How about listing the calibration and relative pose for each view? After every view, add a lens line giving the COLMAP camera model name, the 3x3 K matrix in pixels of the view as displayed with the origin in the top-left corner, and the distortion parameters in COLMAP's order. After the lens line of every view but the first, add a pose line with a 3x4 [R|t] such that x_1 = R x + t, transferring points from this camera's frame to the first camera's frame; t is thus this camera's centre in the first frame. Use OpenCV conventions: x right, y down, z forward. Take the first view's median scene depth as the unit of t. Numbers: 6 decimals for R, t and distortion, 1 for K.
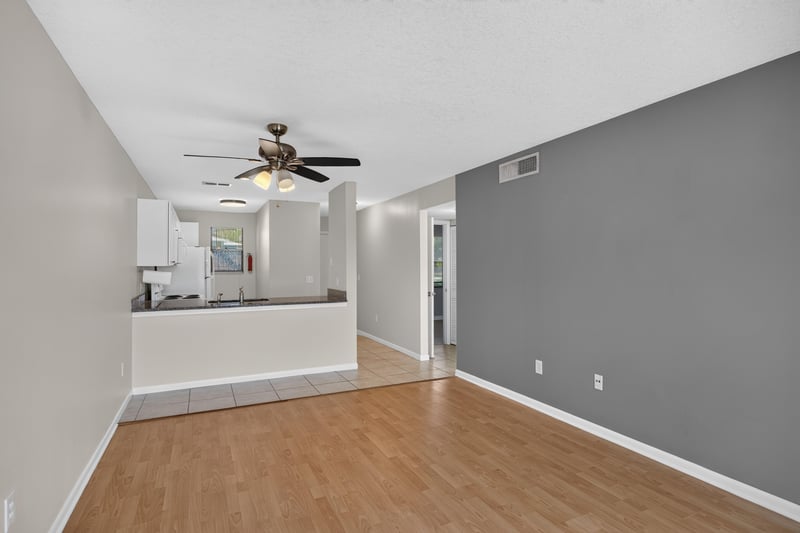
lens RADIAL K [[410.1, 0, 403.8], [0, 410.1, 270.3], [0, 0, 1]] dist [-0.008392, 0.000769]
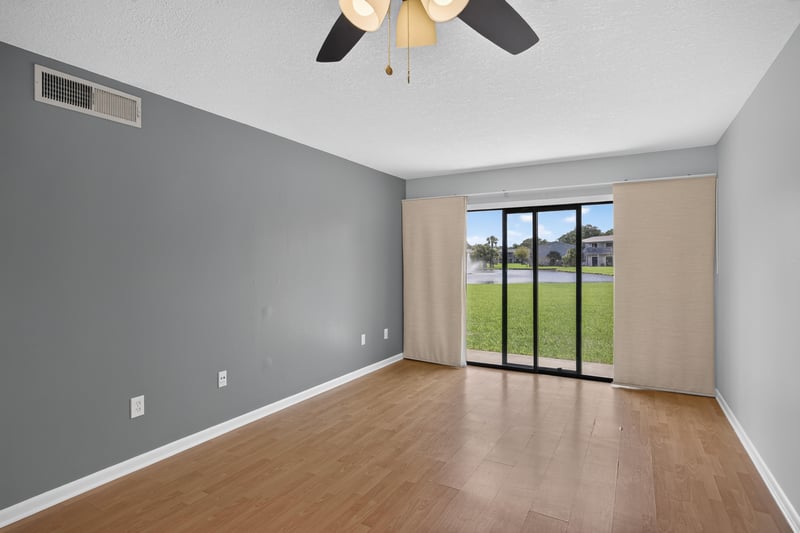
lens RADIAL K [[417.1, 0, 400.0], [0, 417.1, 266.5], [0, 0, 1]] dist [-0.011615, 0.000305]
pose [[-0.561556, -0.007555, 0.827404, -0.511493], [0.012259, 0.999773, 0.017449, -0.007698], [-0.827348, 0.019942, -0.561336, 1.047466]]
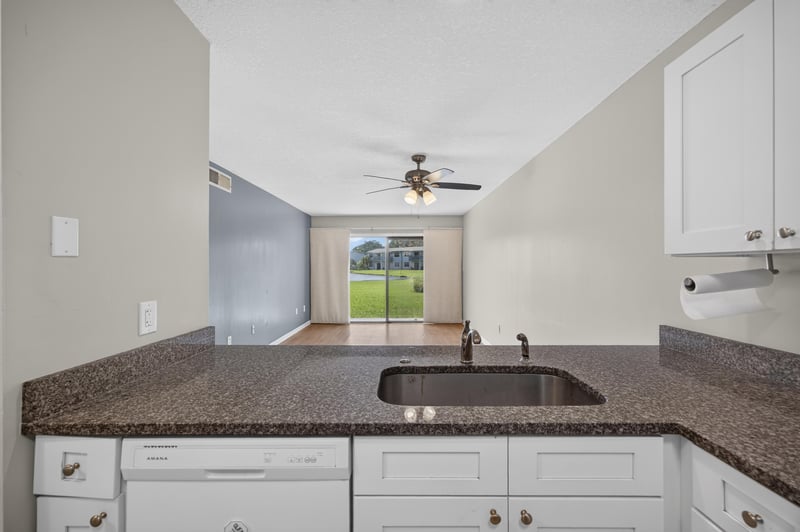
lens RADIAL K [[329.3, 0, 403.0], [0, 329.3, 266.0], [0, 0, 1]] dist [-0.003108, -0.000174]
pose [[-0.898929, 0.001910, 0.438091, -0.636614], [0.006836, 0.999930, 0.009667, -0.009110], [-0.438042, 0.011684, -0.898879, 1.733398]]
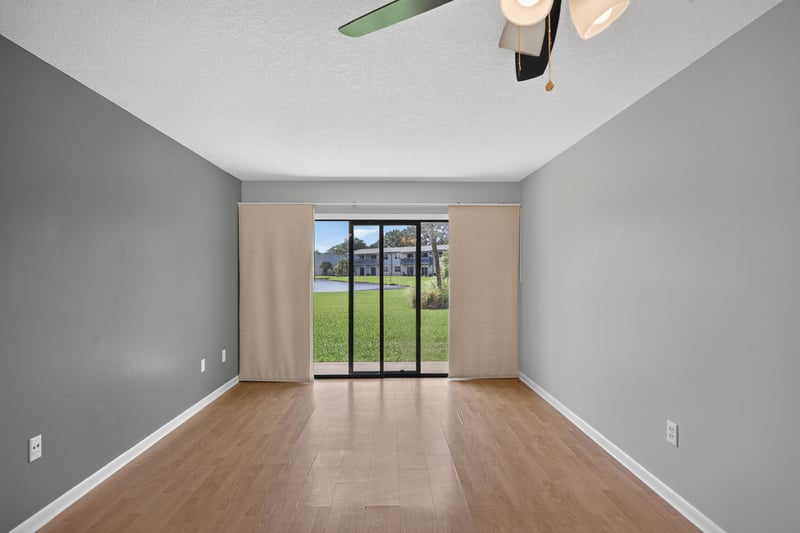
lens RADIAL K [[410.1, 0, 403.8], [0, 410.1, 270.3], [0, 0, 1]] dist [-0.008392, 0.000769]
pose [[-0.911478, 0.003499, 0.411333, -0.292480], [0.007581, 0.999937, 0.008294, -0.012117], [-0.411278, 0.010679, -0.911447, 1.176270]]
